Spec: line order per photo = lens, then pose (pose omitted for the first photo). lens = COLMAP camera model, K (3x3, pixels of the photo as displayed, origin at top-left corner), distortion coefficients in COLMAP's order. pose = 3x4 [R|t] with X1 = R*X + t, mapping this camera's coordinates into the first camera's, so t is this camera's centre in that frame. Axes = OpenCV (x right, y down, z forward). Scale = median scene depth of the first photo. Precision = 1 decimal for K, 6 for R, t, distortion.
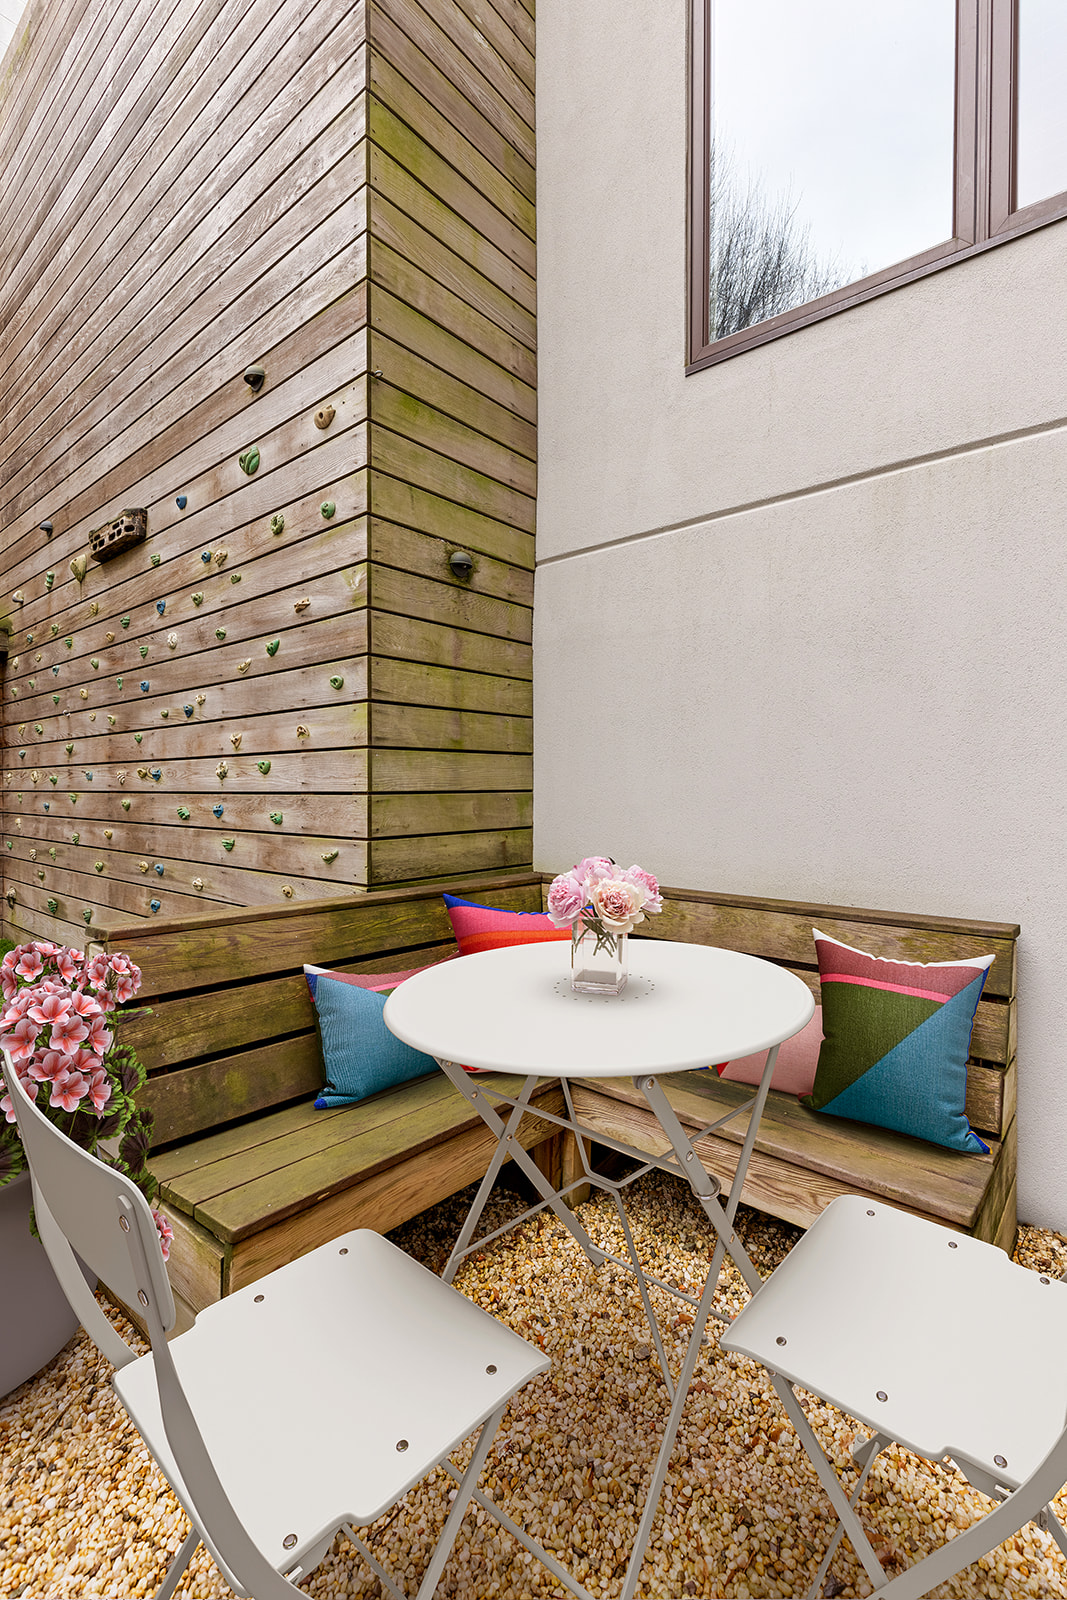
lens RADIAL K [[724.1, 0, 530.9], [0, 724.1, 792.0], [0, 0, 1]] dist [0.005443, -0.000129]
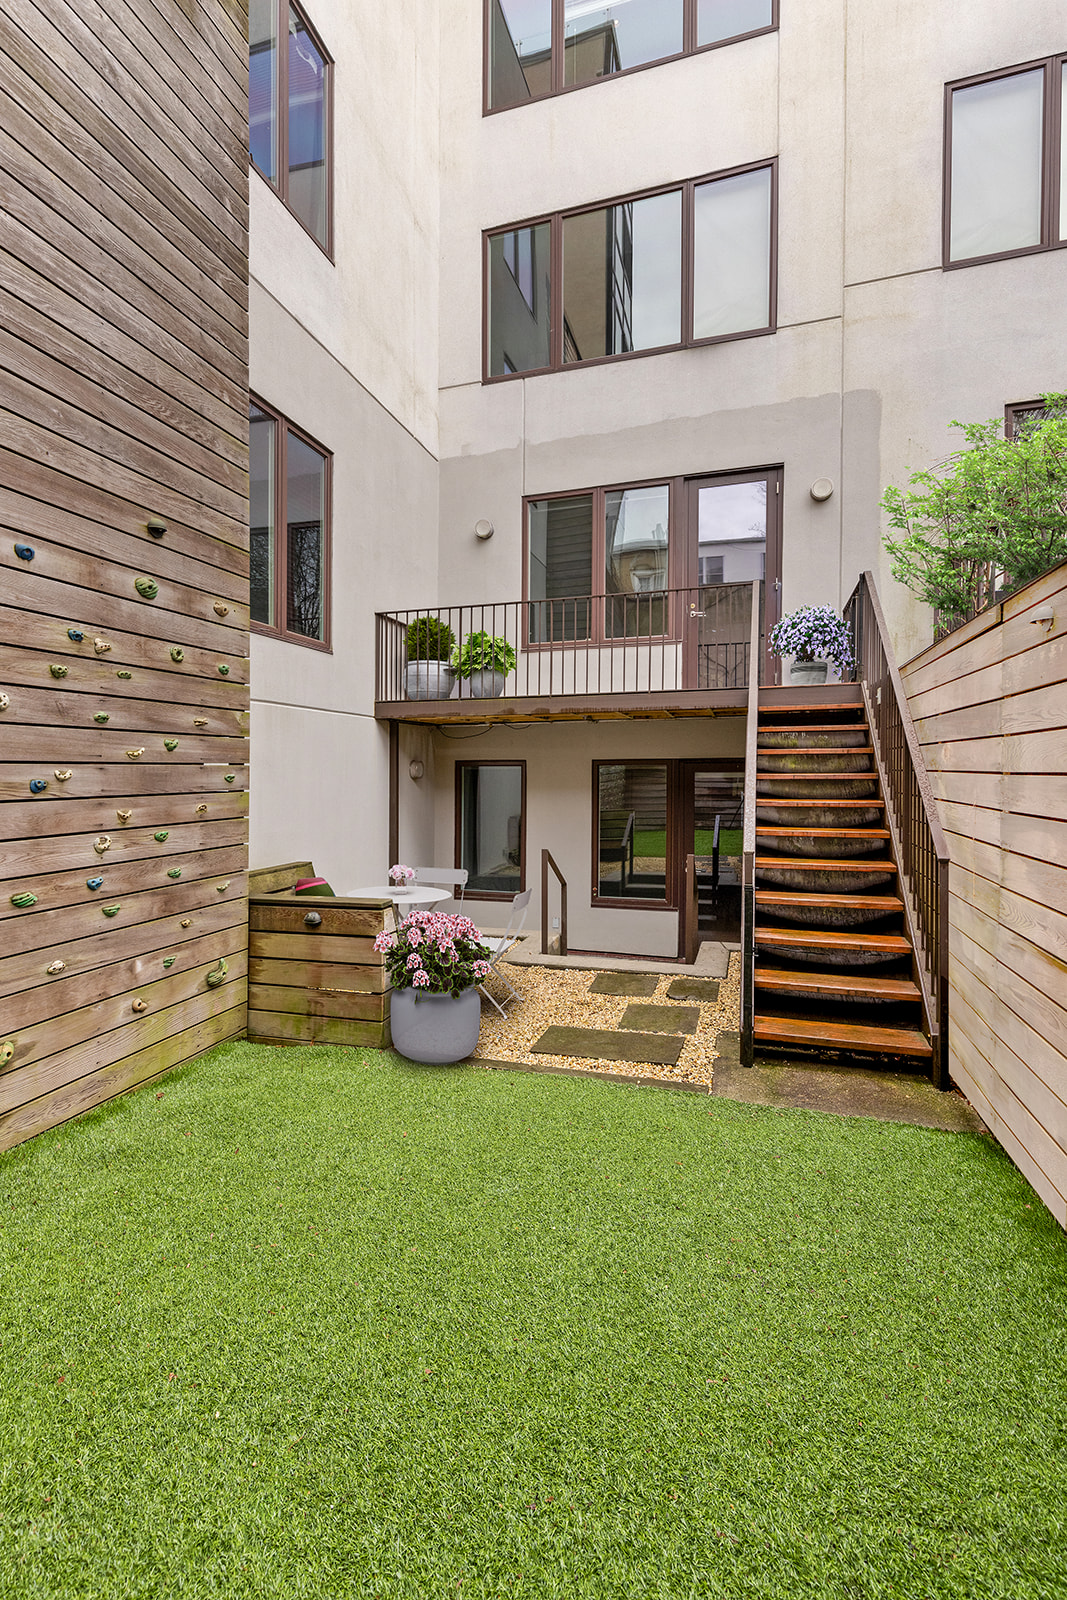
lens RADIAL K [[724.1, 0, 529.2], [0, 724.1, 789.0], [0, 0, 1]] dist [0.005443, -0.000129]
pose [[-0.411105, -0.027816, 0.911164, -1.853035], [0.001093, 0.999519, 0.031006, -0.162028], [-0.911587, 0.013742, -0.410877, 0.964080]]
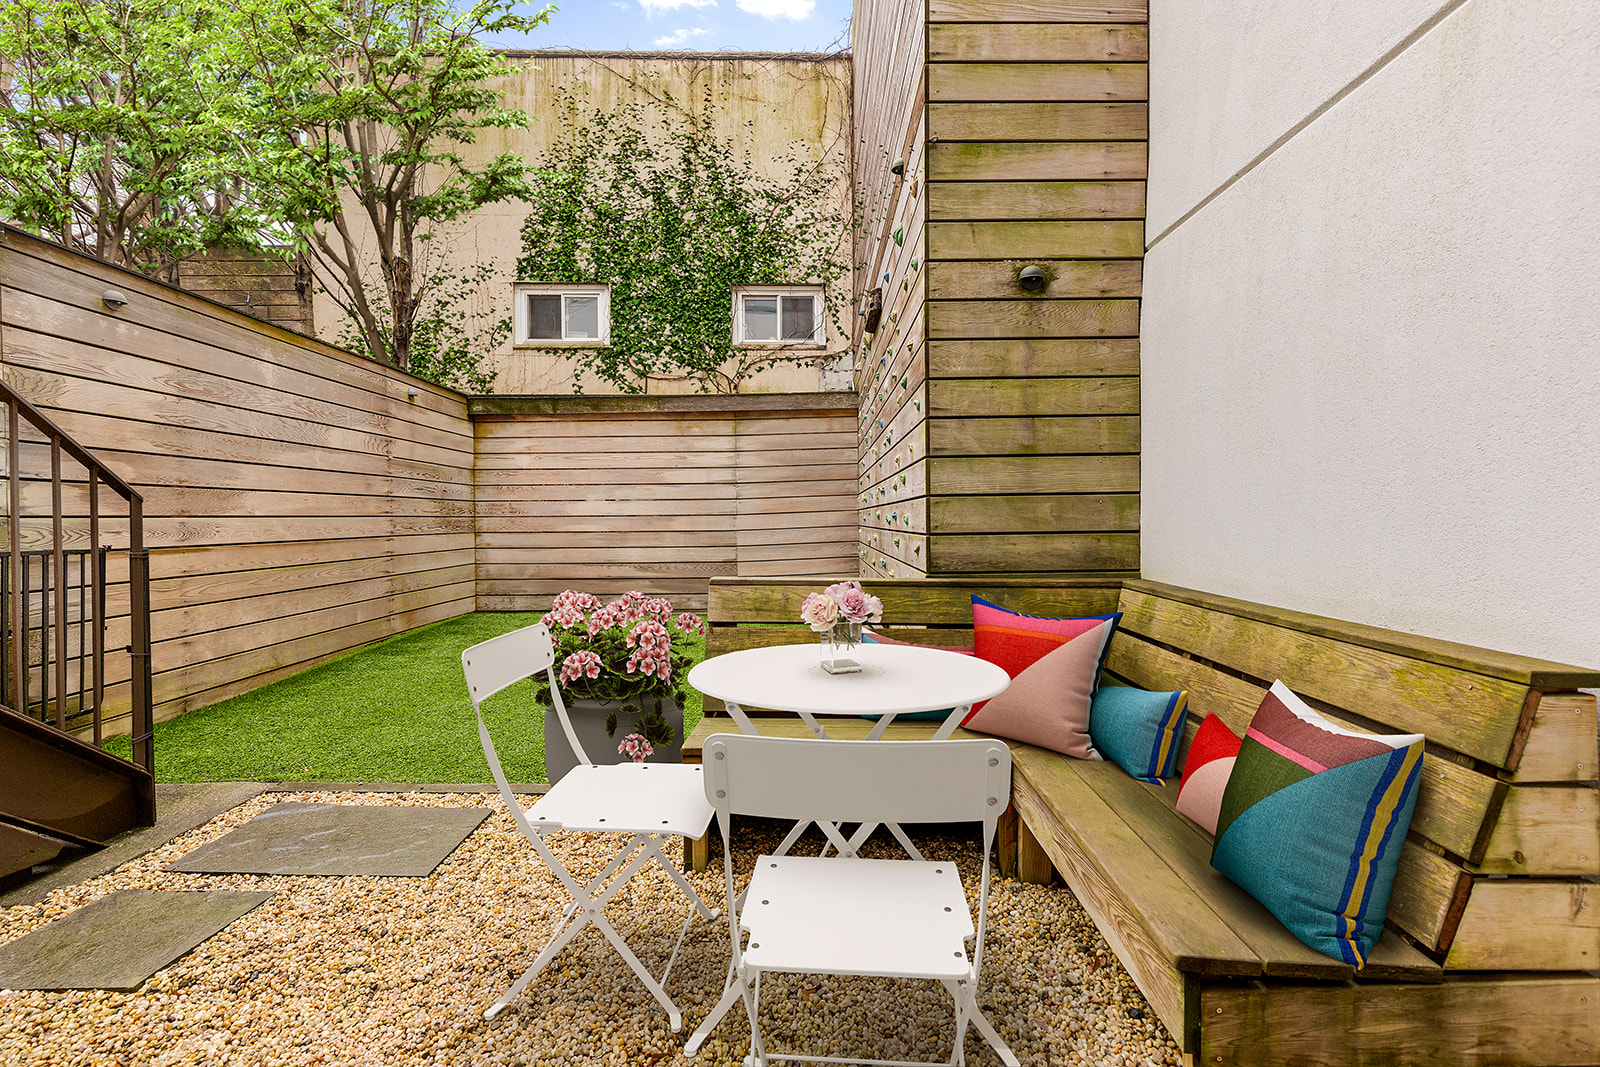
lens RADIAL K [[724.1, 0, 800.6], [0, 724.1, 526.3], [0, 0, 1]] dist [0.005443, -0.000129]
pose [[0.647535, 0.005048, -0.762019, 0.492743], [0.002286, 0.999961, 0.008567, 0.037193], [0.762032, -0.007289, 0.647498, 0.060488]]
